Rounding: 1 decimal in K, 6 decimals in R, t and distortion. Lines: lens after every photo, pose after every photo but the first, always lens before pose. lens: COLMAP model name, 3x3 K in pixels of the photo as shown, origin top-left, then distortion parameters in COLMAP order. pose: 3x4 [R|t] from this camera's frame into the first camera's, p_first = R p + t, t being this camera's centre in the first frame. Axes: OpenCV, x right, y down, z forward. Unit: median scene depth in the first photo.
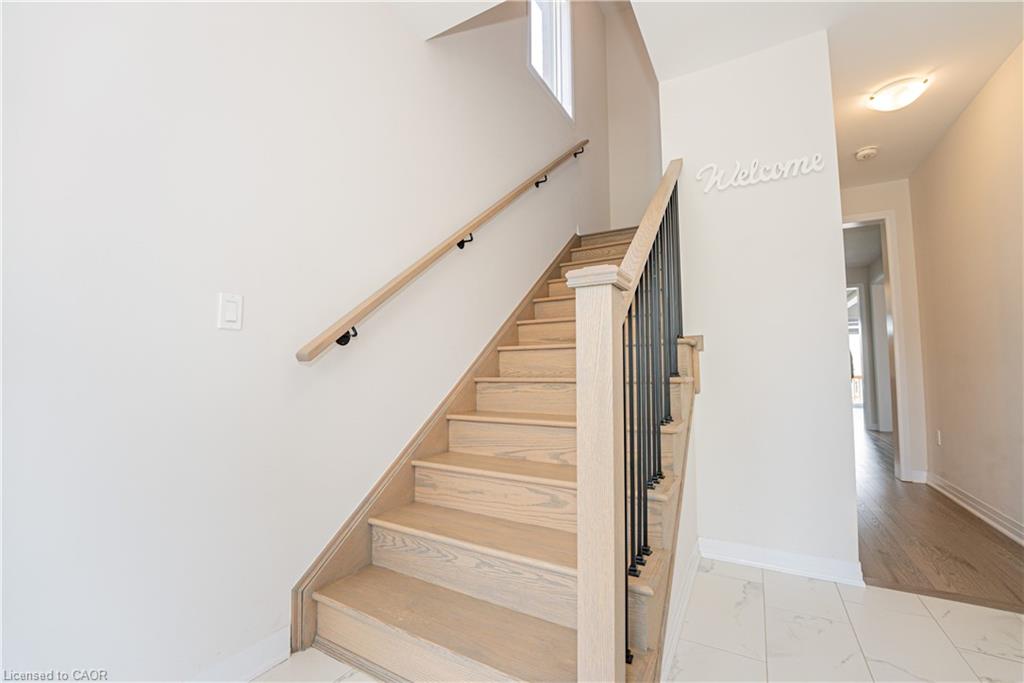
lens RADIAL K [[417.1, 0, 515.8], [0, 417.1, 341.7], [0, 0, 1]] dist [-0.026343, 0.000810]
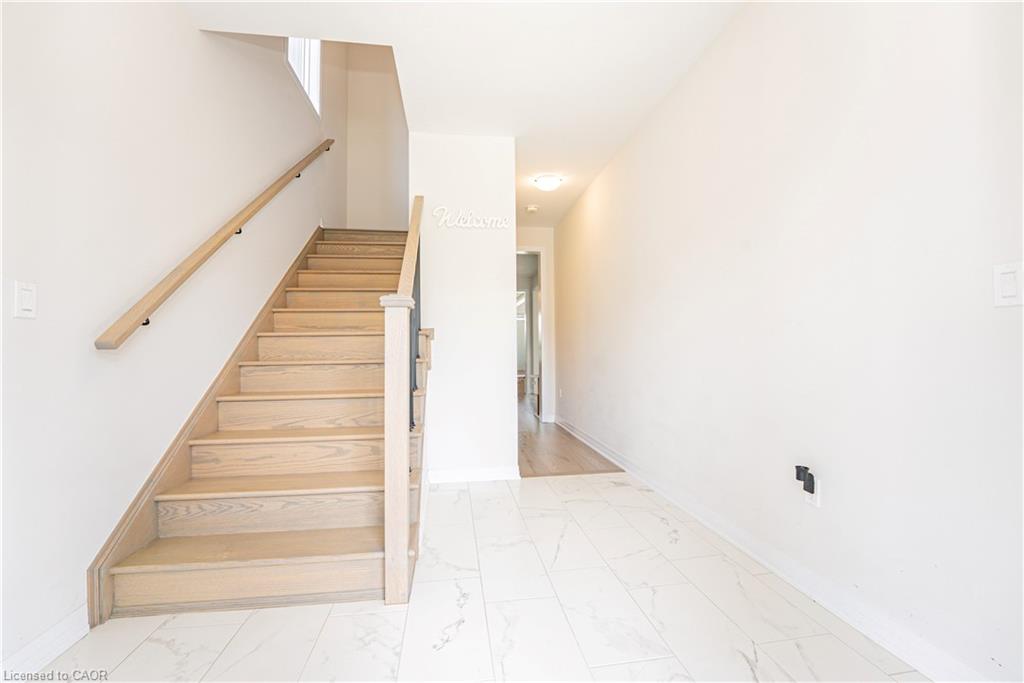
lens RADIAL K [[417.1, 0, 514.8], [0, 417.1, 338.2], [0, 0, 1]] dist [-0.026343, 0.000810]
pose [[0.781988, 0.012238, 0.623173, -0.231959], [-0.035443, 0.999063, 0.024857, -0.029119], [-0.622285, -0.041525, 0.781689, -0.299384]]
